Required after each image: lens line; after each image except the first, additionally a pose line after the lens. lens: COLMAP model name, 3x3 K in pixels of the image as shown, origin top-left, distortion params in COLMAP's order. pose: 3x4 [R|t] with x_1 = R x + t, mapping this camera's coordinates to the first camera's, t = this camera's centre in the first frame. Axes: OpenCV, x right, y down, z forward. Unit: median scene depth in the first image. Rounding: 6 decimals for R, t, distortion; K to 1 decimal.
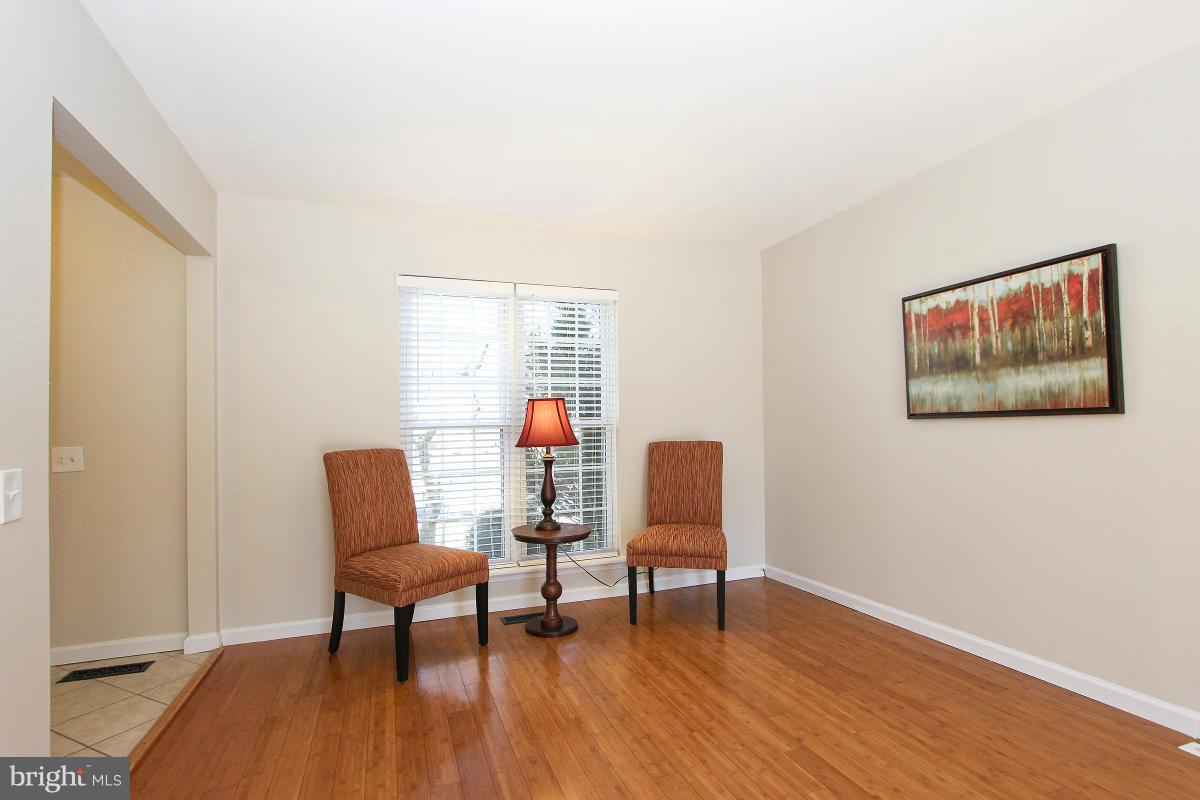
lens RADIAL K [[574.4, 0, 600.0], [0, 574.4, 413.2], [0, 0, 1]] dist [-0.022163, 0.003717]
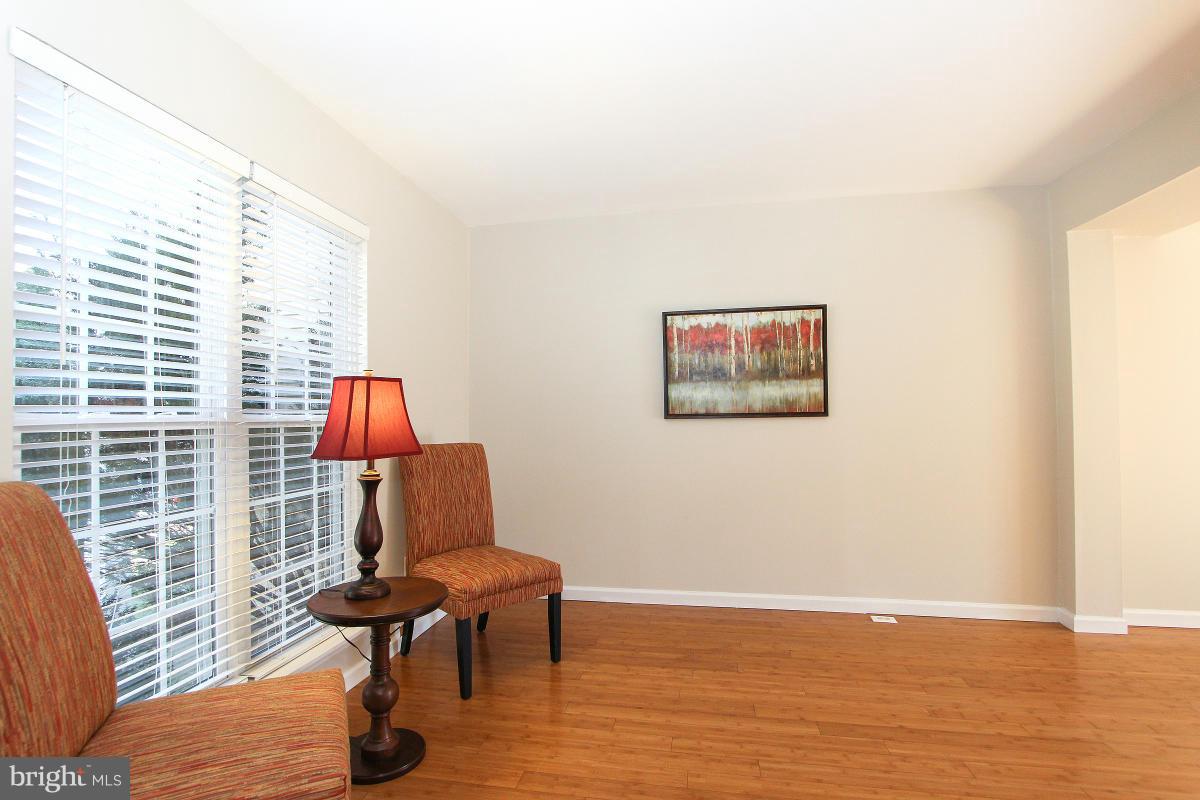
lens RADIAL K [[574.4, 0, 595.2], [0, 574.4, 408.0], [0, 0, 1]] dist [-0.022163, 0.003717]
pose [[0.520665, 0.025467, 0.853381, -0.574531], [-0.018738, 0.999655, -0.018399, 0.014379], [-0.853555, -0.006411, 0.520963, 0.579497]]
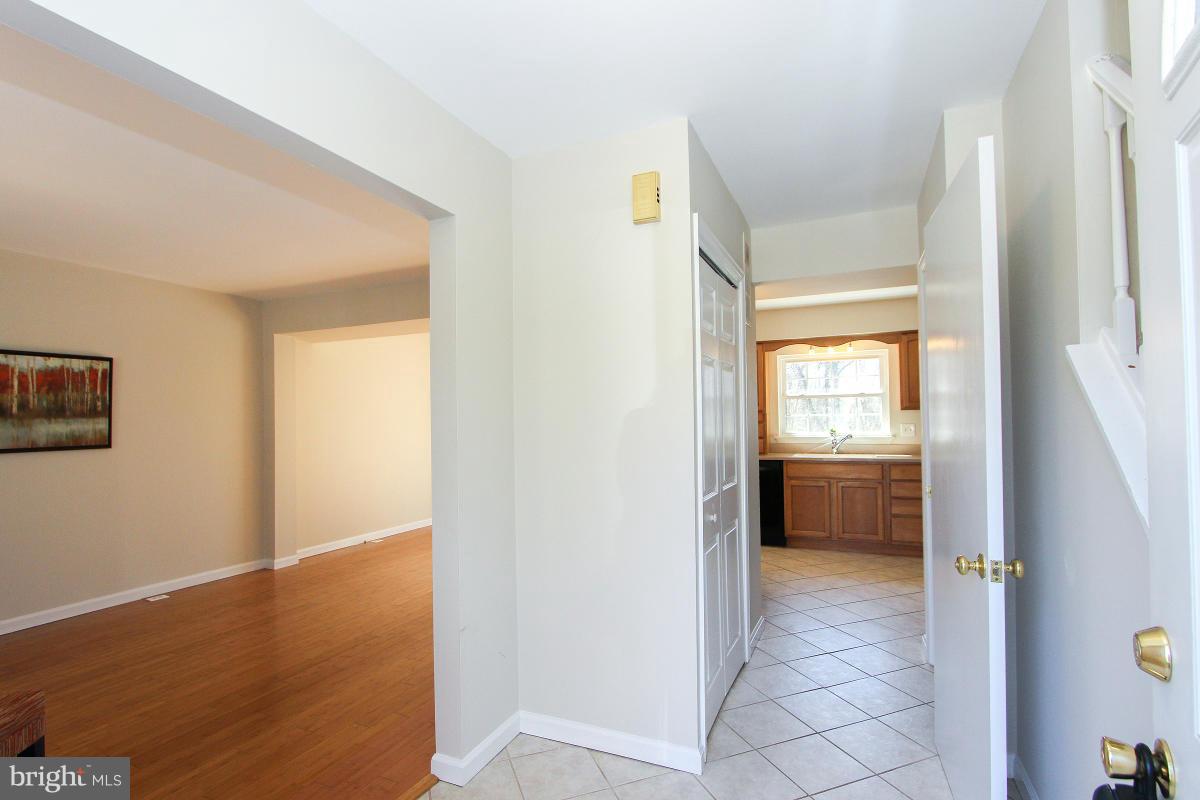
lens RADIAL K [[574.4, 0, 601.8], [0, 574.4, 405.8], [0, 0, 1]] dist [-0.022163, 0.003717]
pose [[-0.713162, 0.043012, 0.699679, -1.247718], [0.008727, 0.998583, -0.052492, -0.021304], [-0.700945, -0.031329, -0.712527, 0.951832]]
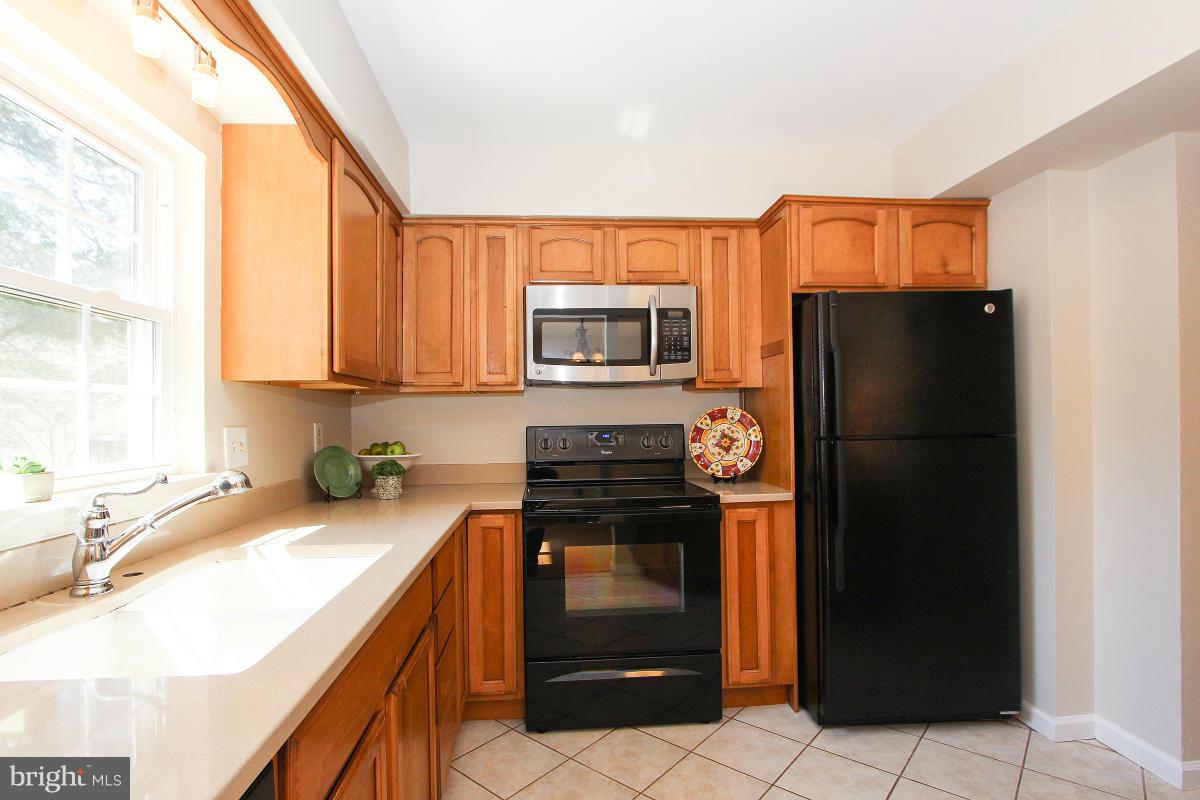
lens RADIAL K [[574.4, 0, 560.5], [0, 574.4, 417.8], [0, 0, 1]] dist [-0.022163, 0.003717]
pose [[-0.296768, 0.027019, -0.954567, -0.087264], [0.043752, 0.998935, 0.014673, -0.058487], [0.953947, -0.037410, -0.297634, -0.776006]]
